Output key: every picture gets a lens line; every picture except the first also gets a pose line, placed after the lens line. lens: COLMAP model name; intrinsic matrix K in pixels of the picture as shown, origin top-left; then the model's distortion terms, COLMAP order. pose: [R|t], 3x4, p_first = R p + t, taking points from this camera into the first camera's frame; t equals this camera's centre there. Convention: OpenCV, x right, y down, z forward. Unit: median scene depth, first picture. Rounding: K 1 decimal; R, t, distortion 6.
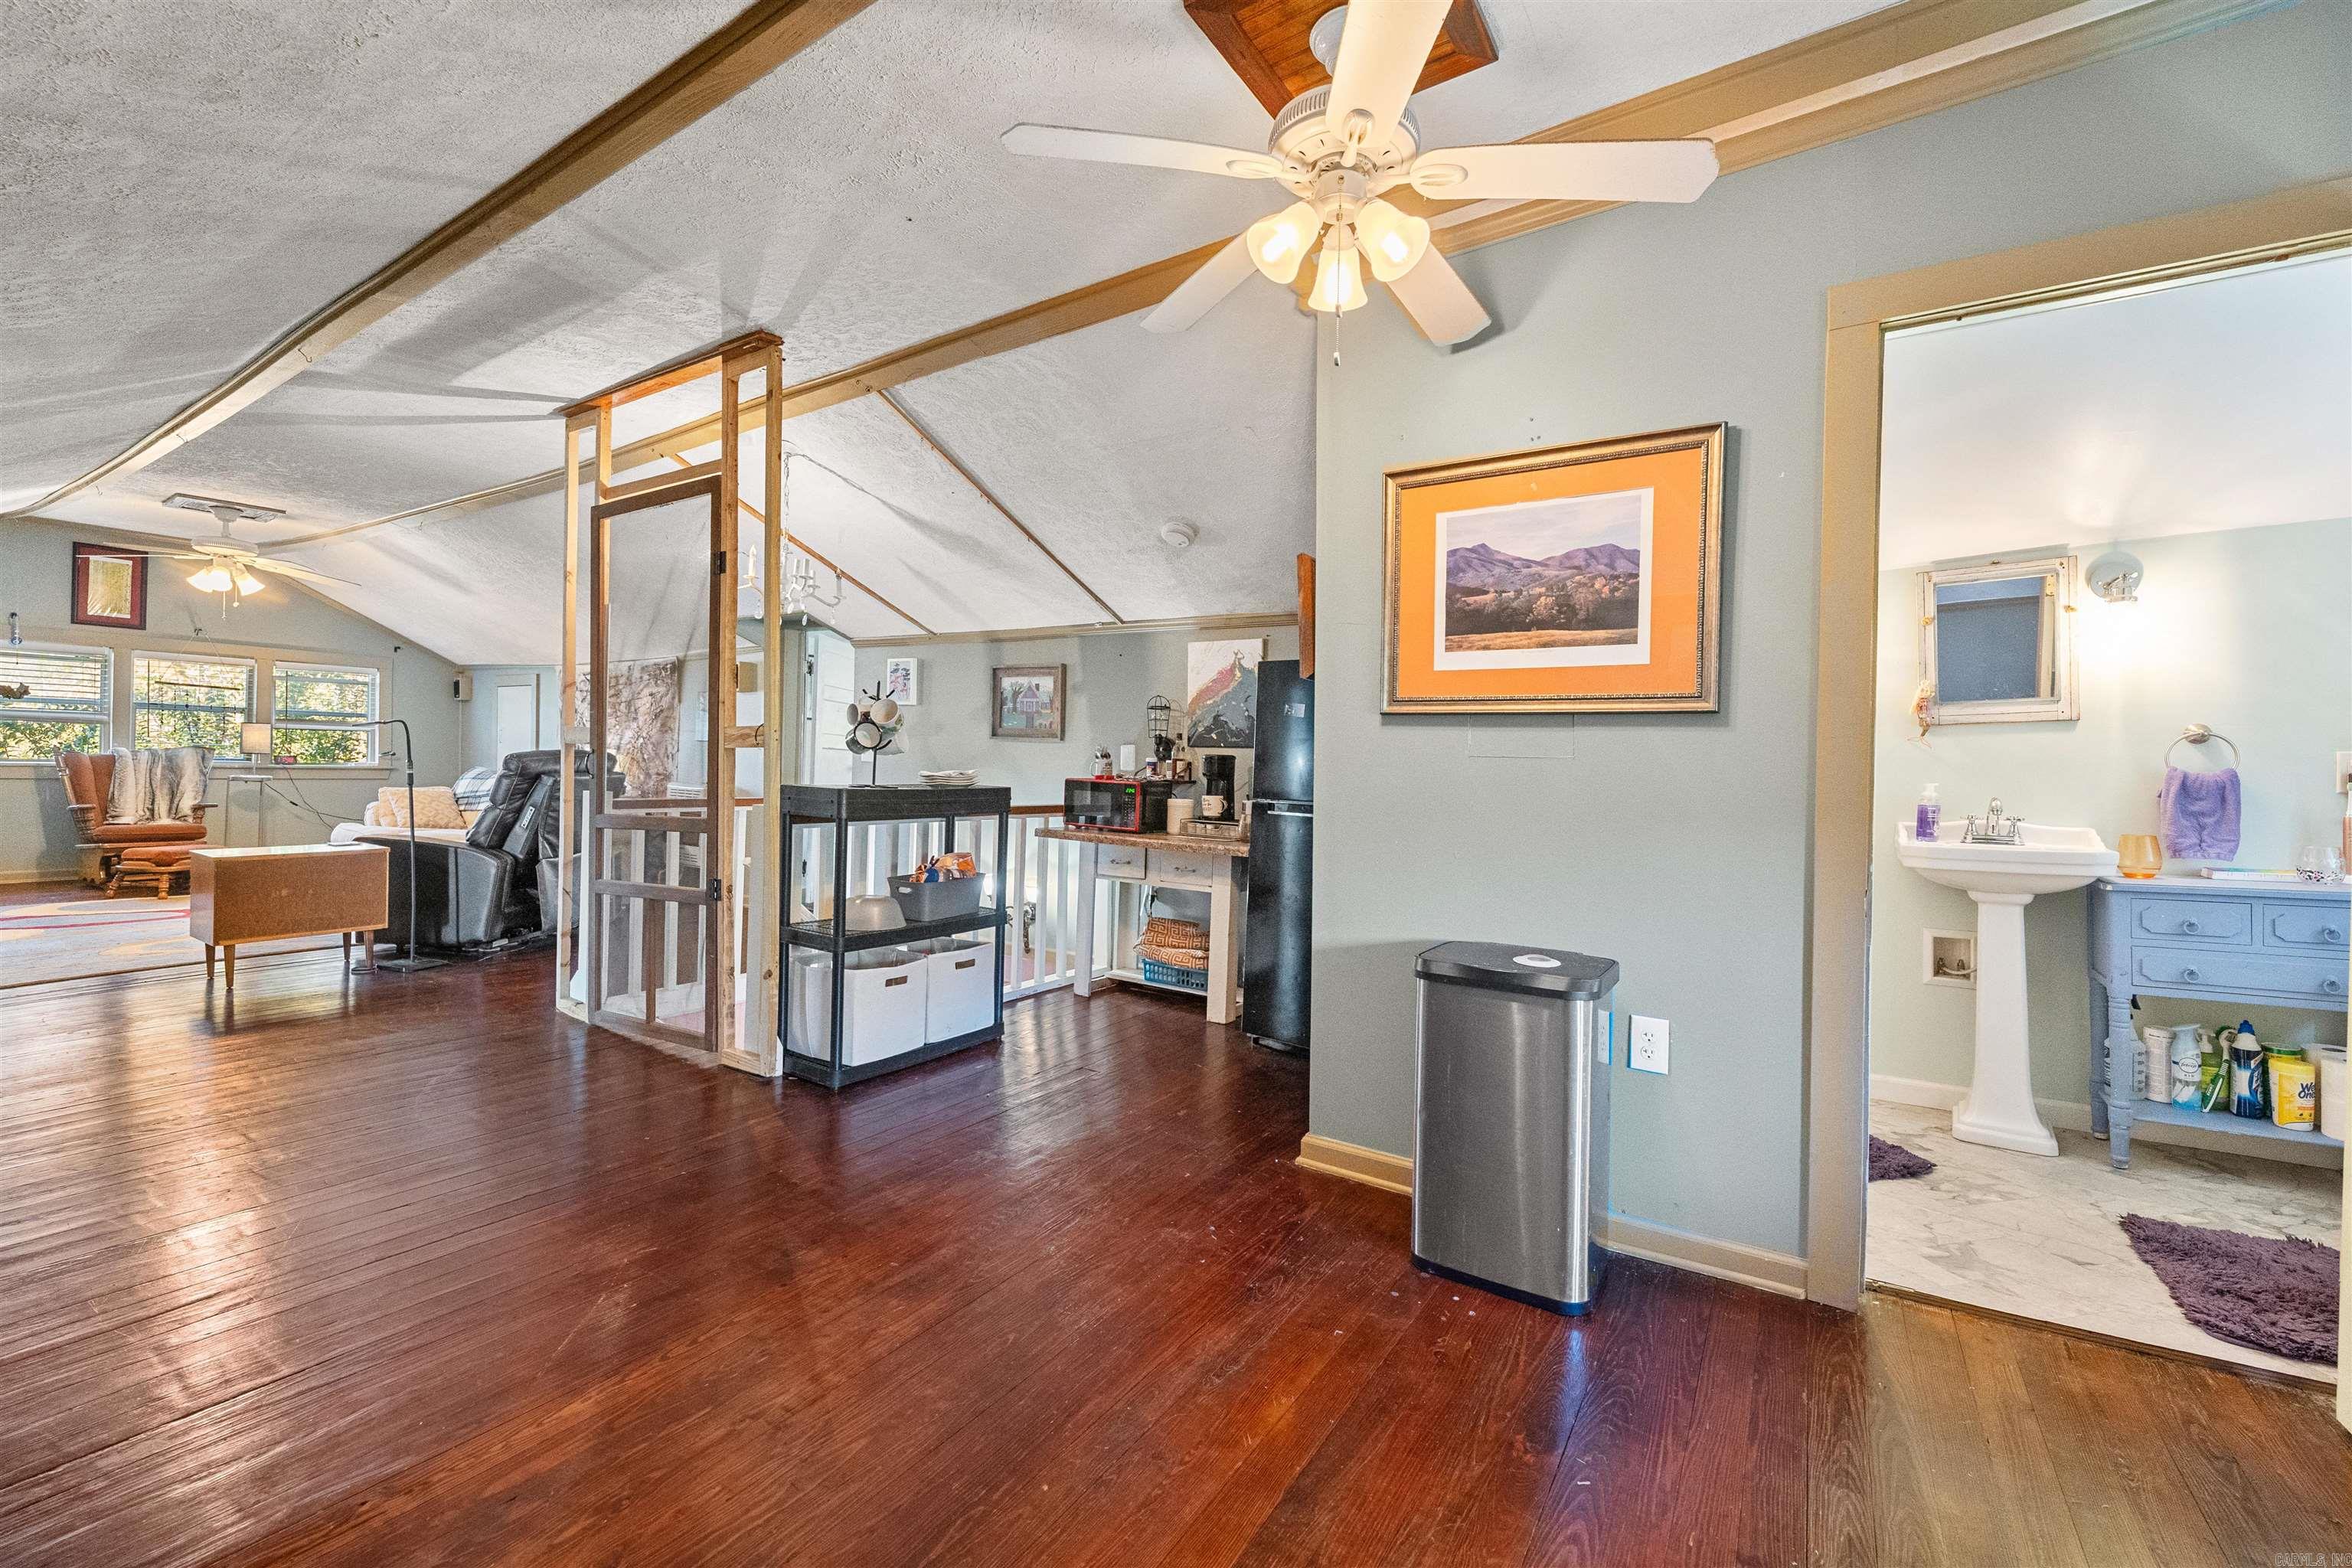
lens RADIAL K [[973.3, 0, 1180.8], [0, 973.3, 770.2], [0, 0, 1]] dist [0.016334, -0.005234]
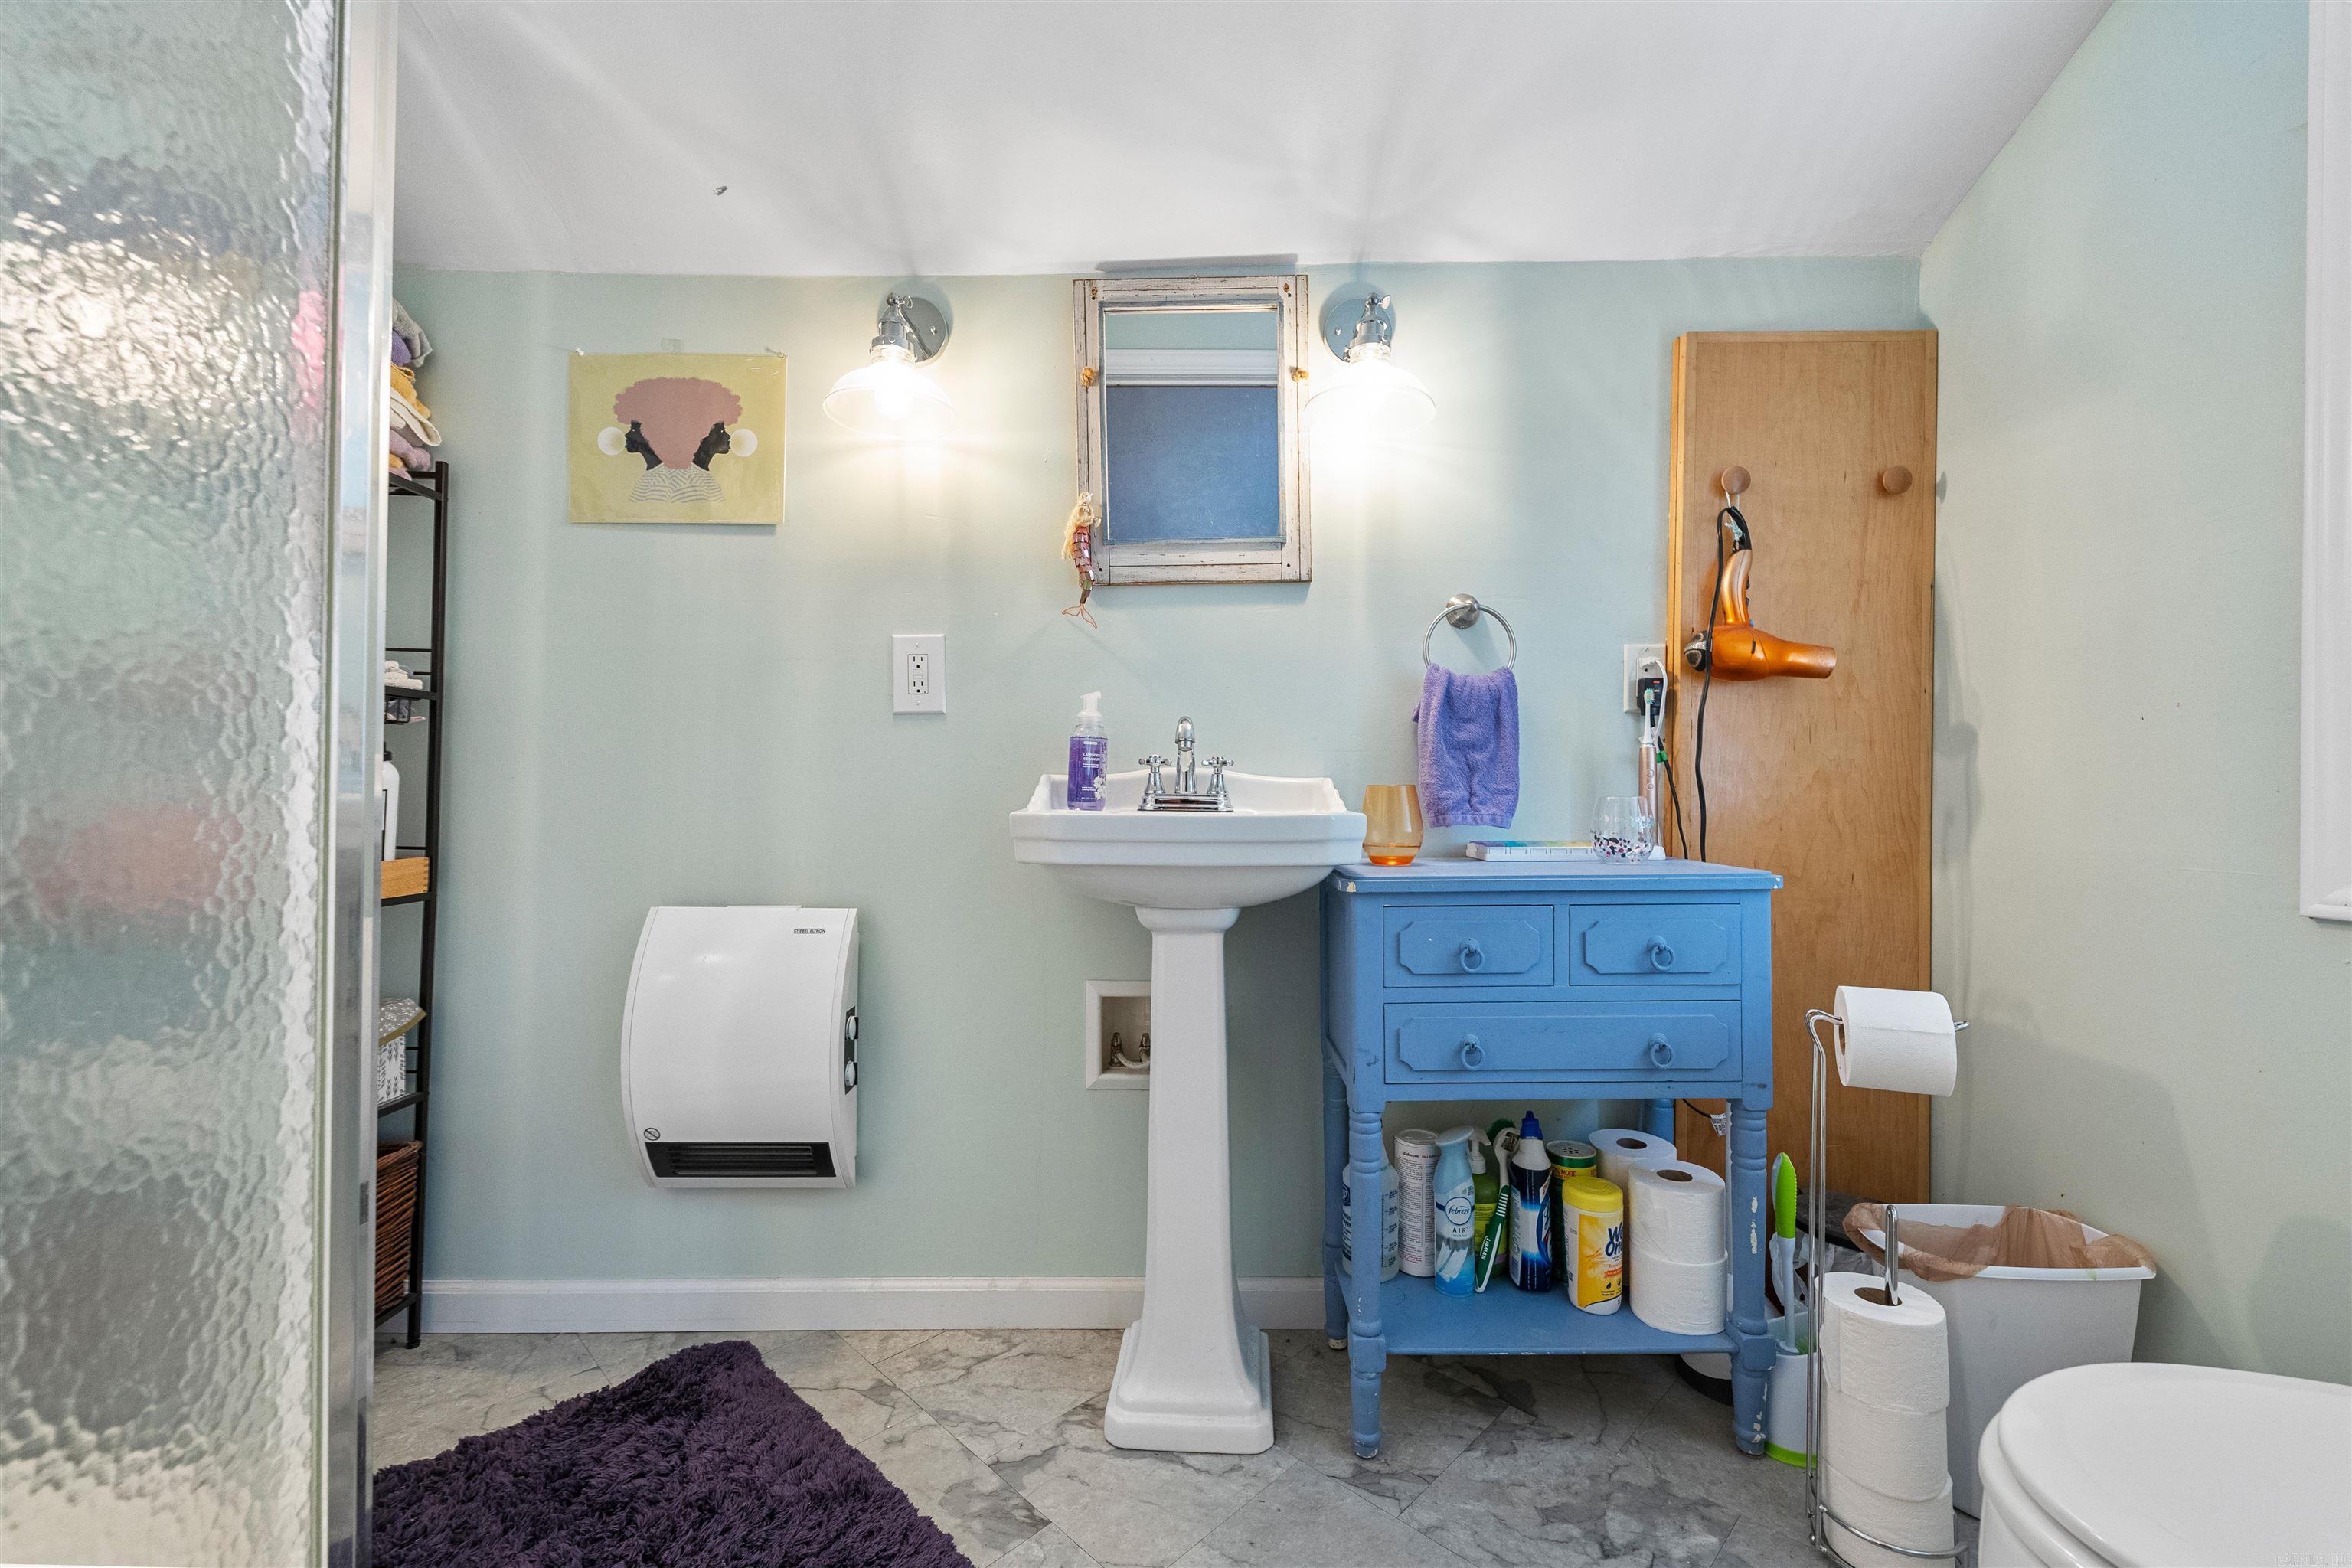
lens RADIAL K [[973.0, 0, 1176.0], [0, 973.0, 784.0], [0, 0, 1]] dist [-0.001387, -0.000083]
pose [[0.834026, 0.002970, 0.551717, 0.589289], [-0.001891, 0.999995, -0.002525, 0.067773], [-0.551722, 0.001063, 0.834027, 0.628904]]
